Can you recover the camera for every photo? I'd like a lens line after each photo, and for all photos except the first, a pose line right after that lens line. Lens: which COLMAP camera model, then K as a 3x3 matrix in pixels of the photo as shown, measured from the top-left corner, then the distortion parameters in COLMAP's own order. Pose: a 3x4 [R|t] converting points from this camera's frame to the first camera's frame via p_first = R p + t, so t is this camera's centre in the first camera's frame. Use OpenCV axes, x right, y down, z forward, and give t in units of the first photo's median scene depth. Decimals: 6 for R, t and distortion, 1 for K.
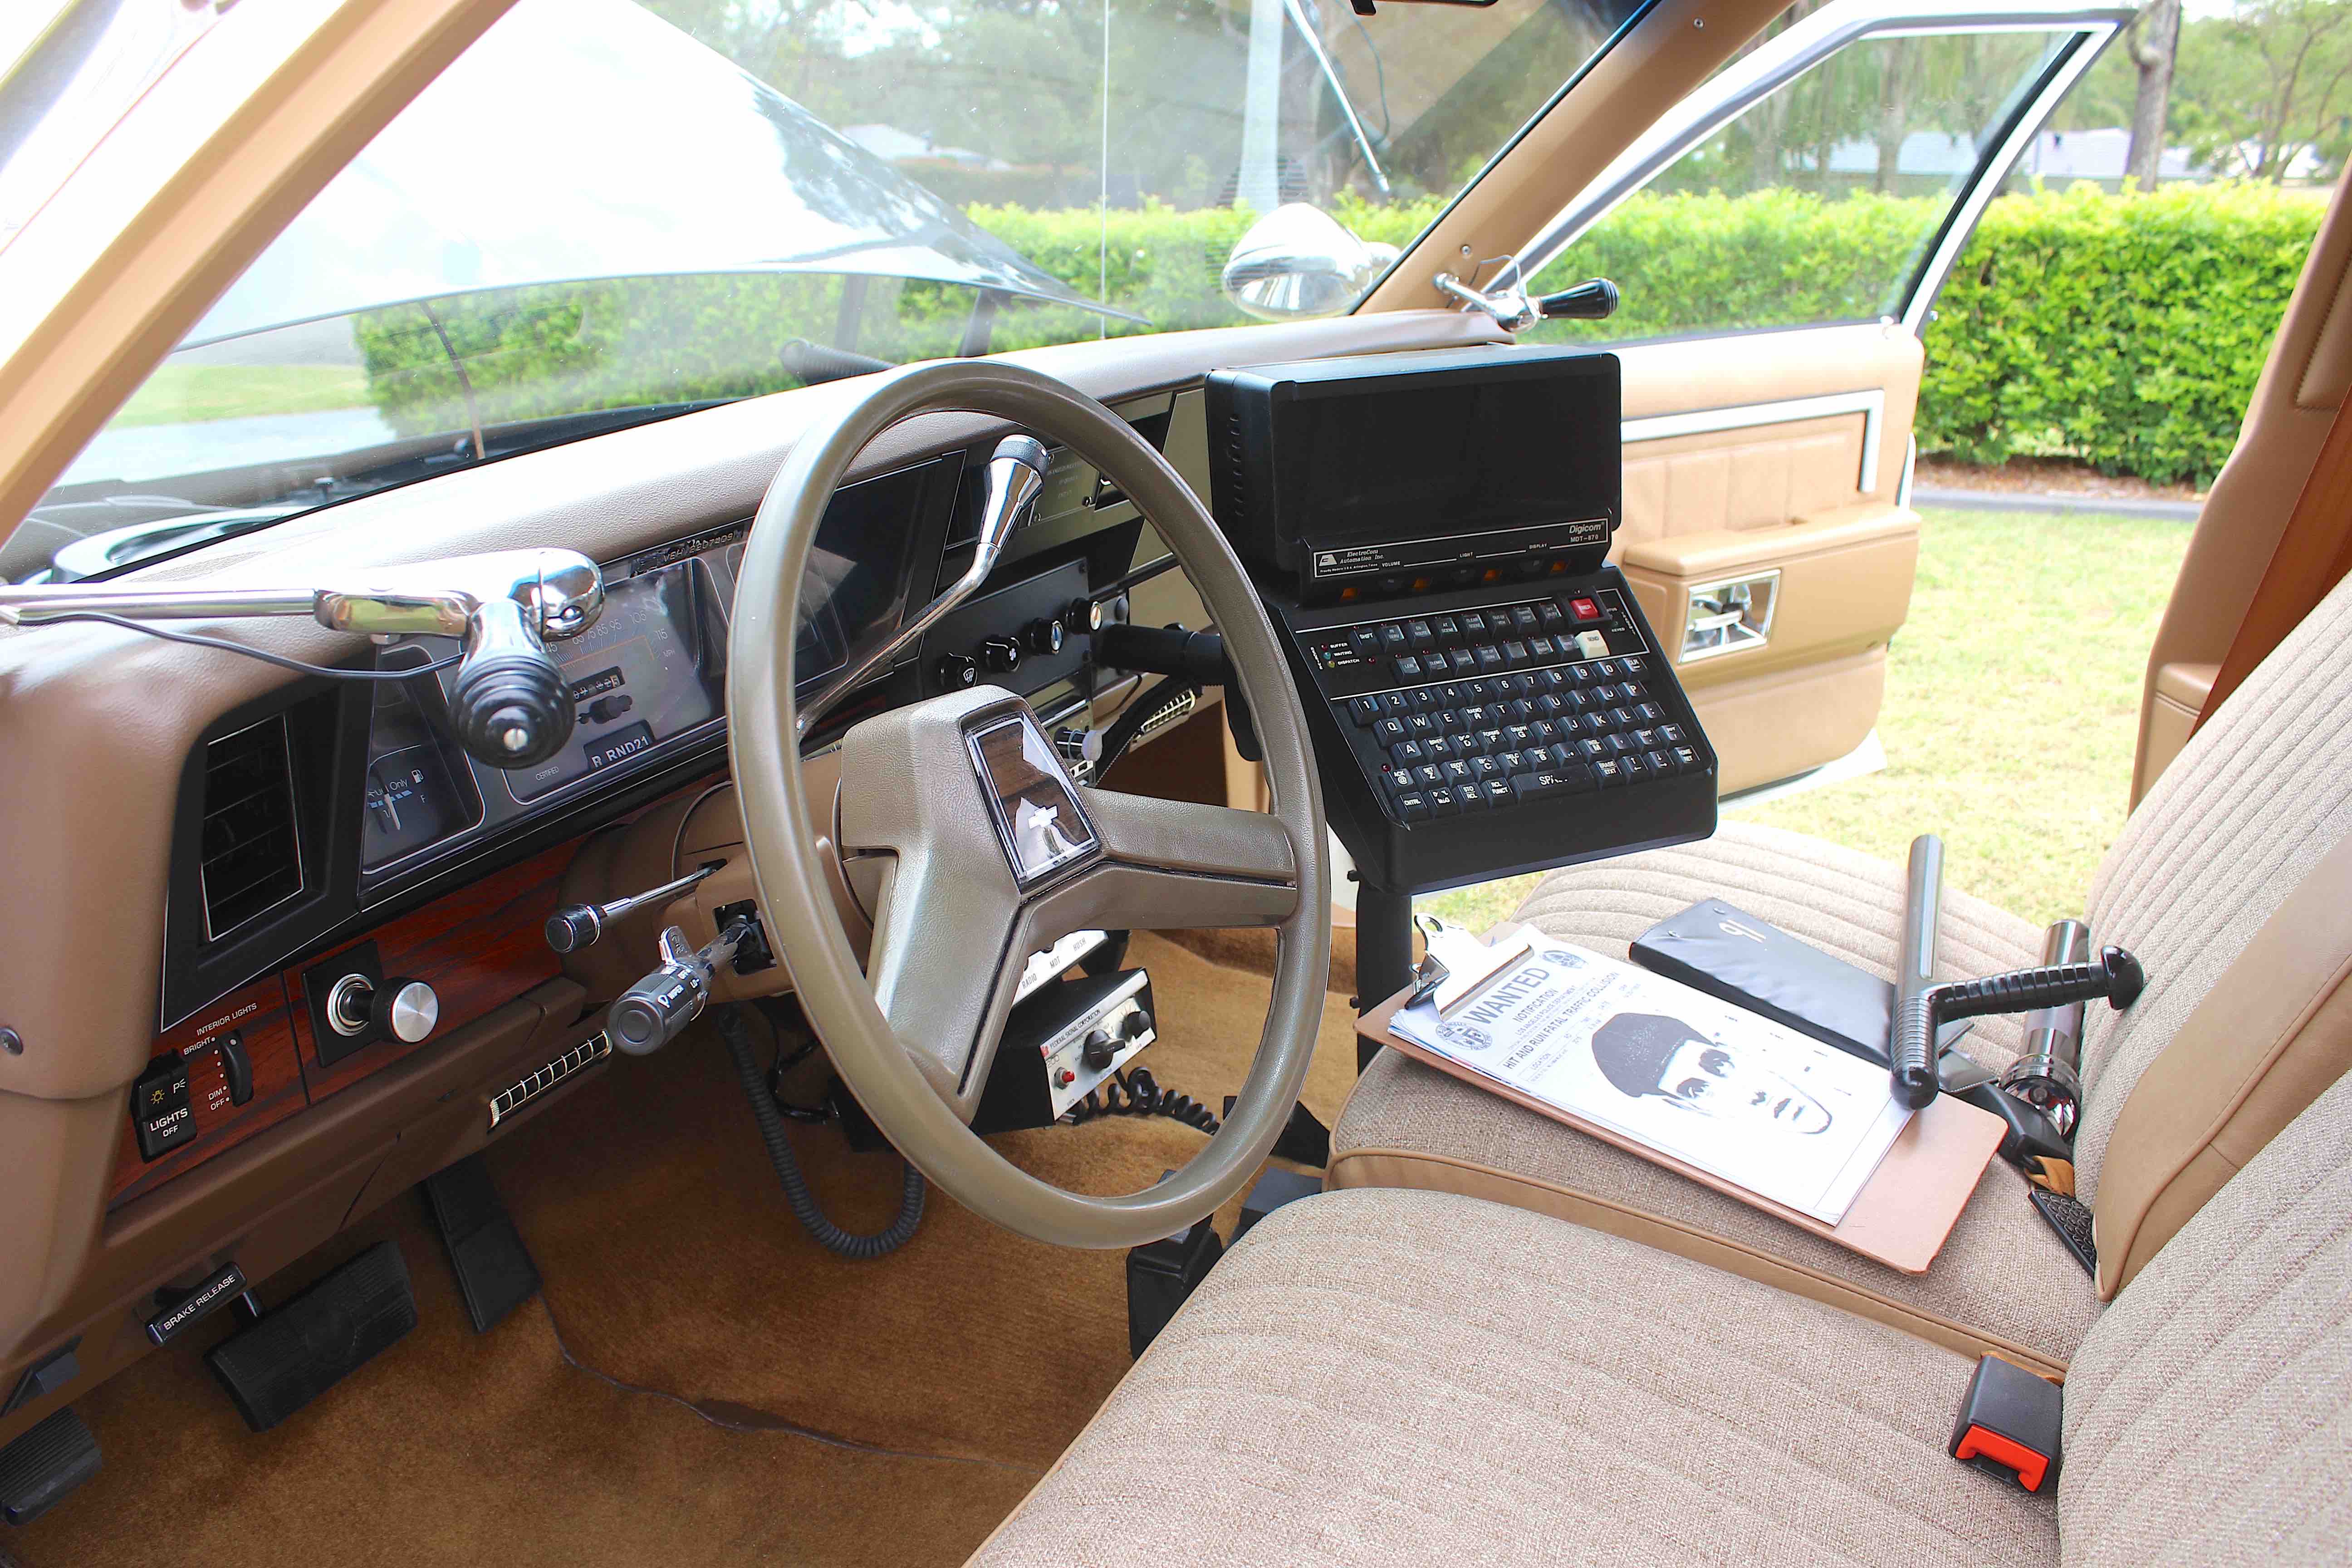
lens RADIAL K [[1963.0, 0, 1169.7], [0, 1963.0, 791.0], [0, 0, 1]] dist [-0.171157, 0.159693]
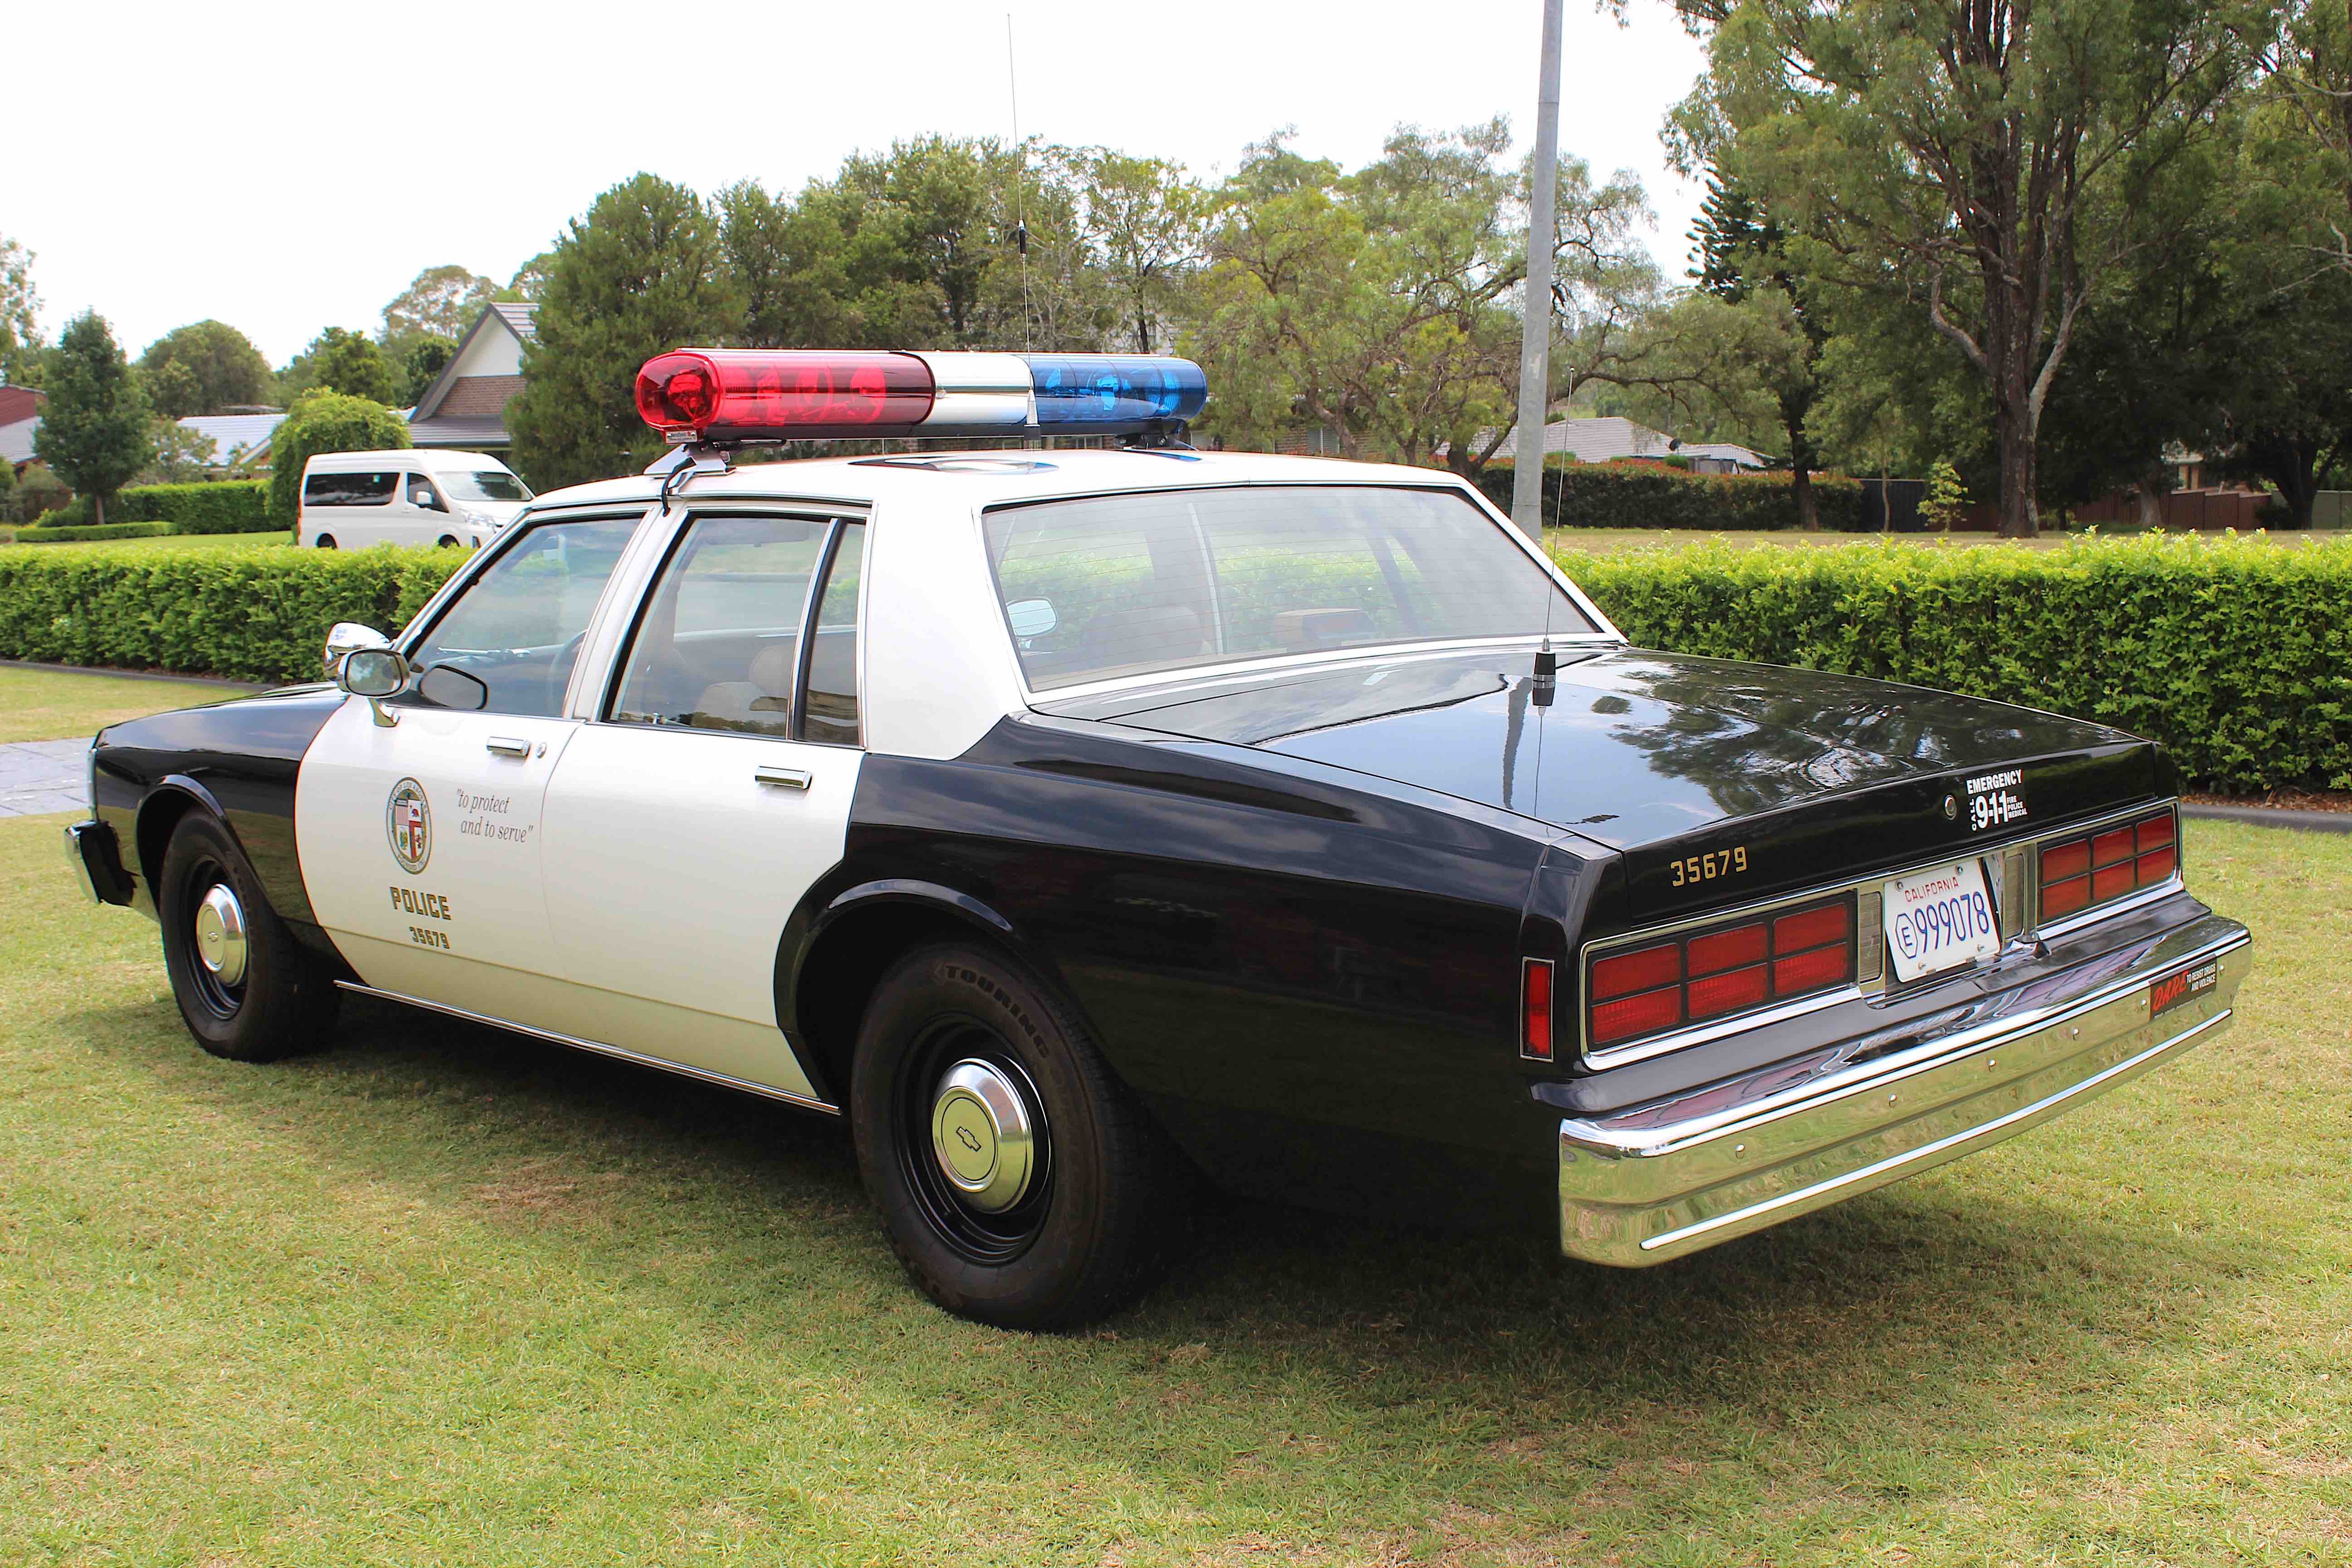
lens RADIAL K [[2555.8, 0, 1180.9], [0, 2555.8, 819.6], [0, 0, 1]] dist [-0.109809, 0.136875]
pose [[0.946362, 0.043006, -0.320233, 2.352599], [-0.097897, 0.982680, -0.157338, 0.812133], [0.307920, 0.180249, 0.934182, -3.202244]]
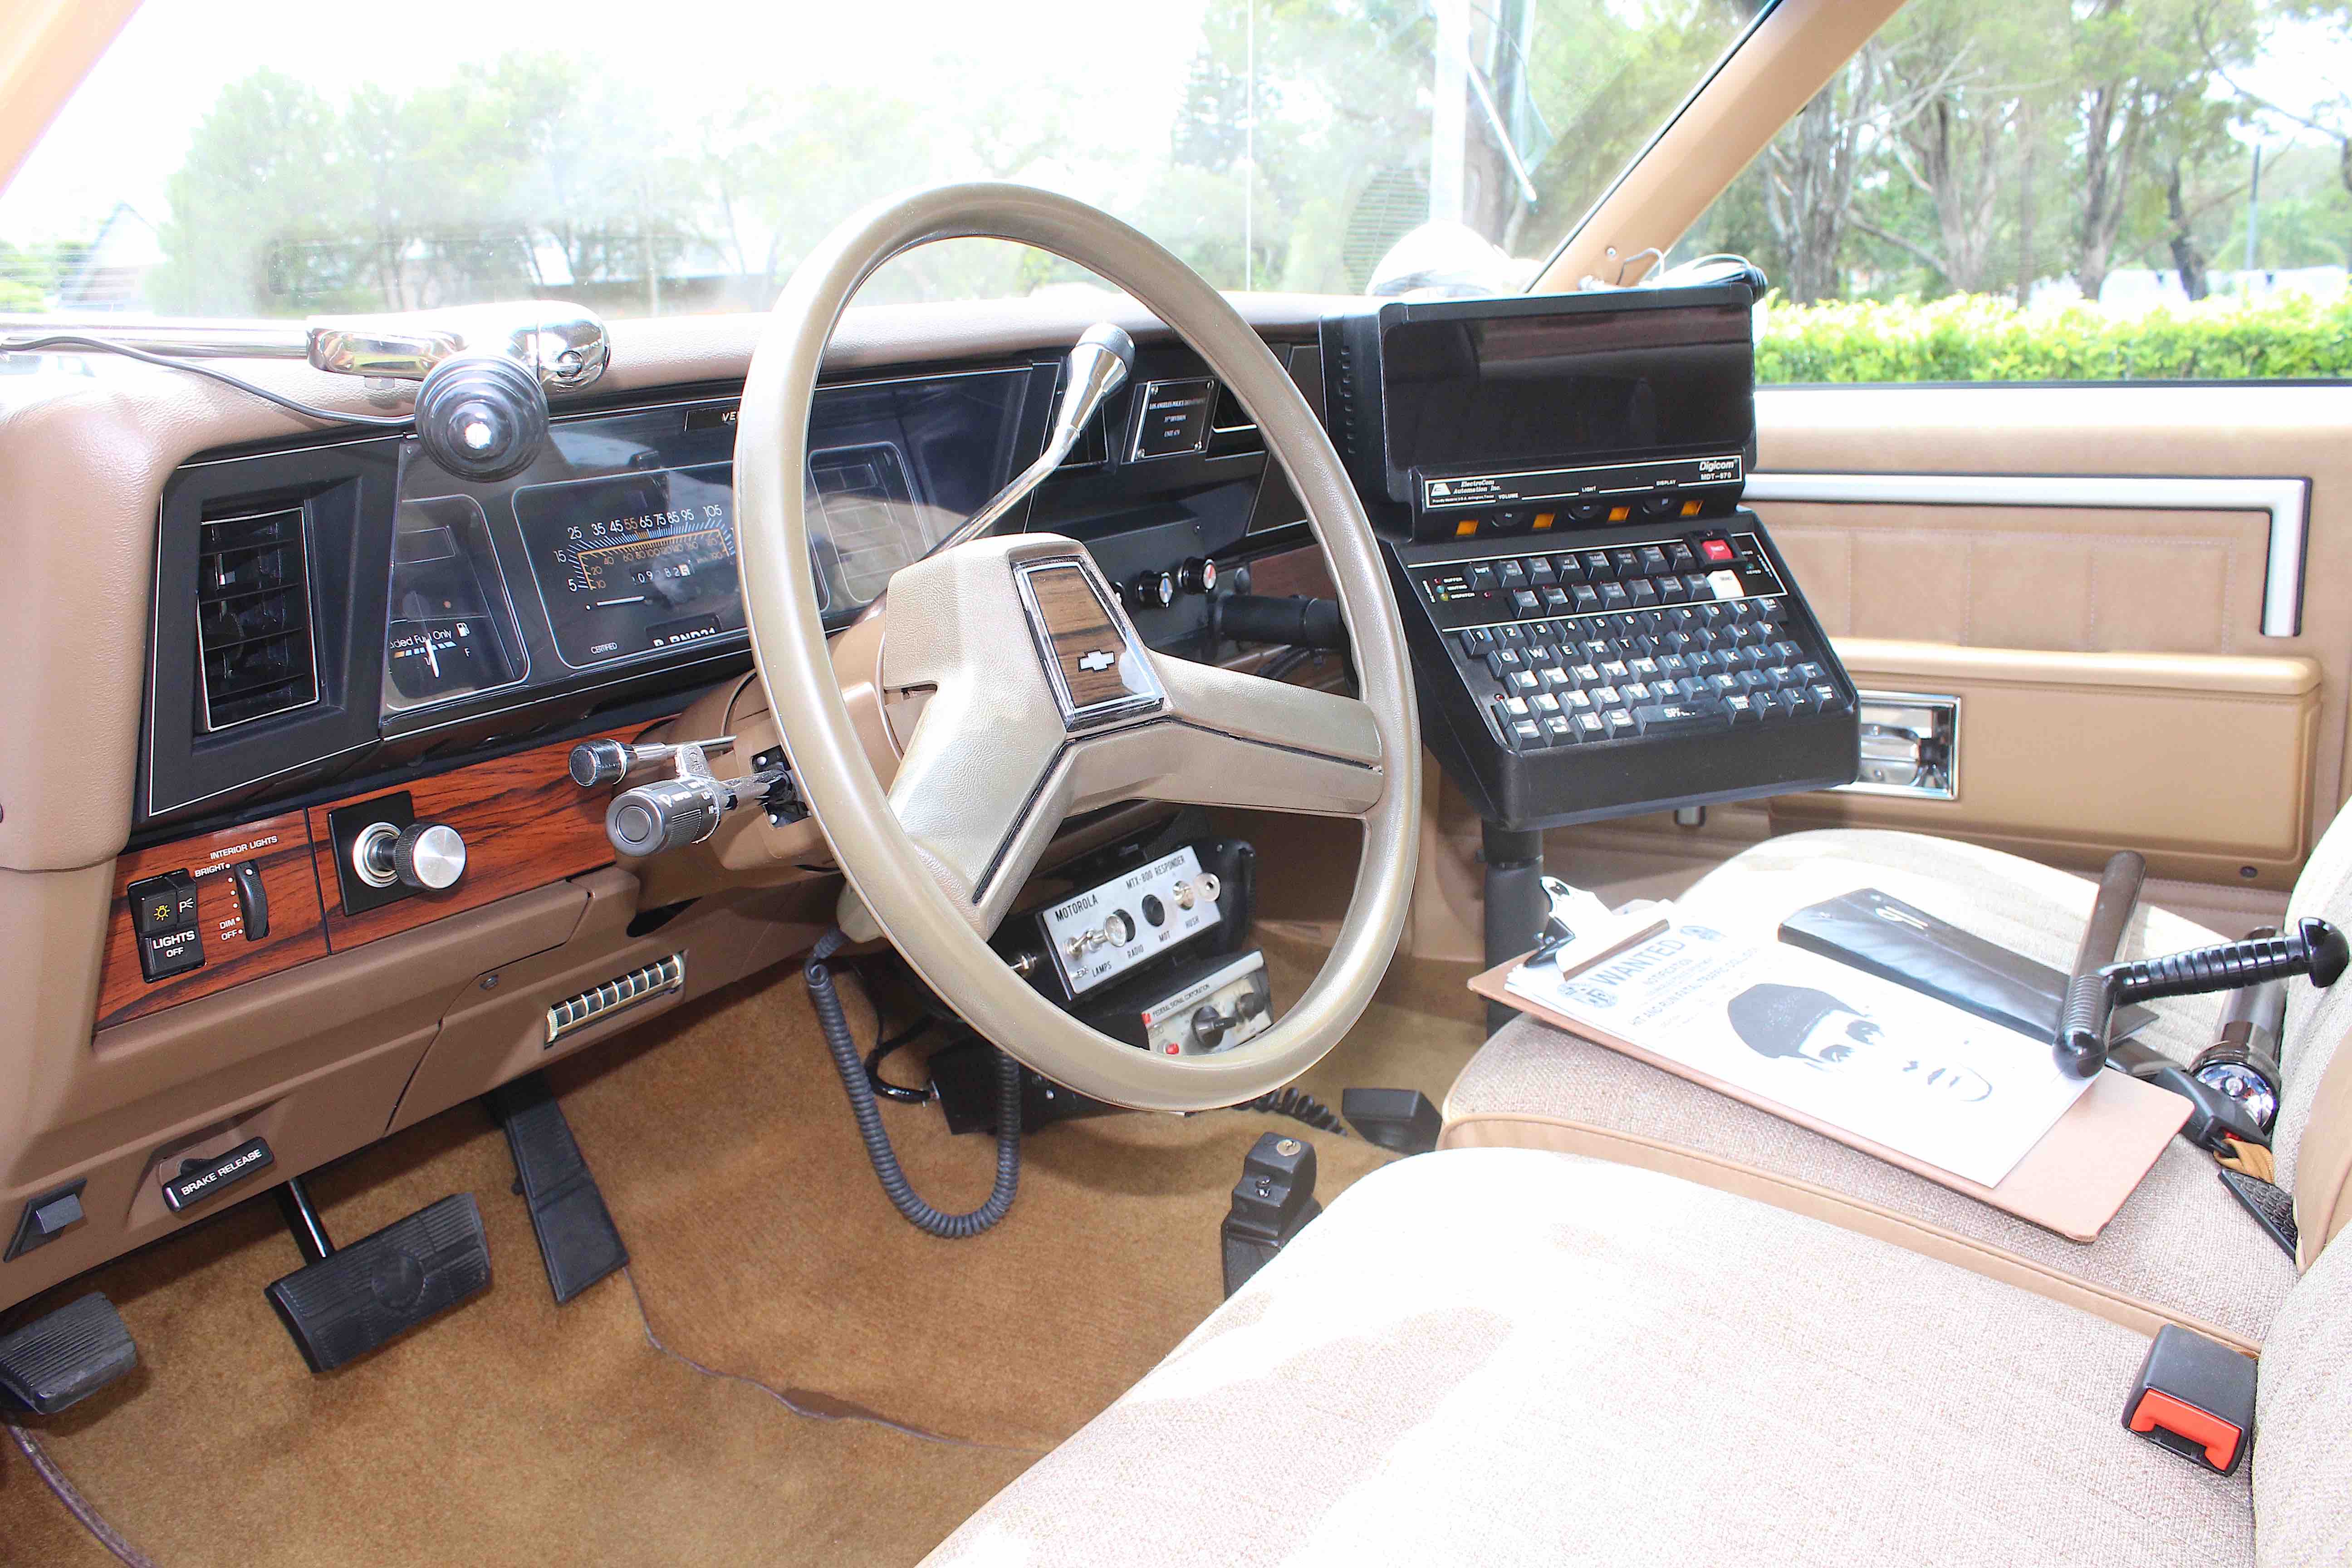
lens RADIAL K [[1952.8, 0, 1167.5], [0, 1952.8, 796.6], [0, 0, 1]] dist [-0.172434, 0.157033]
pose [[0.994913, 0.007297, -0.100477, 0.042876], [-0.014584, 0.997299, -0.071982, 0.098545], [0.099680, 0.073081, 0.992332, 0.055863]]
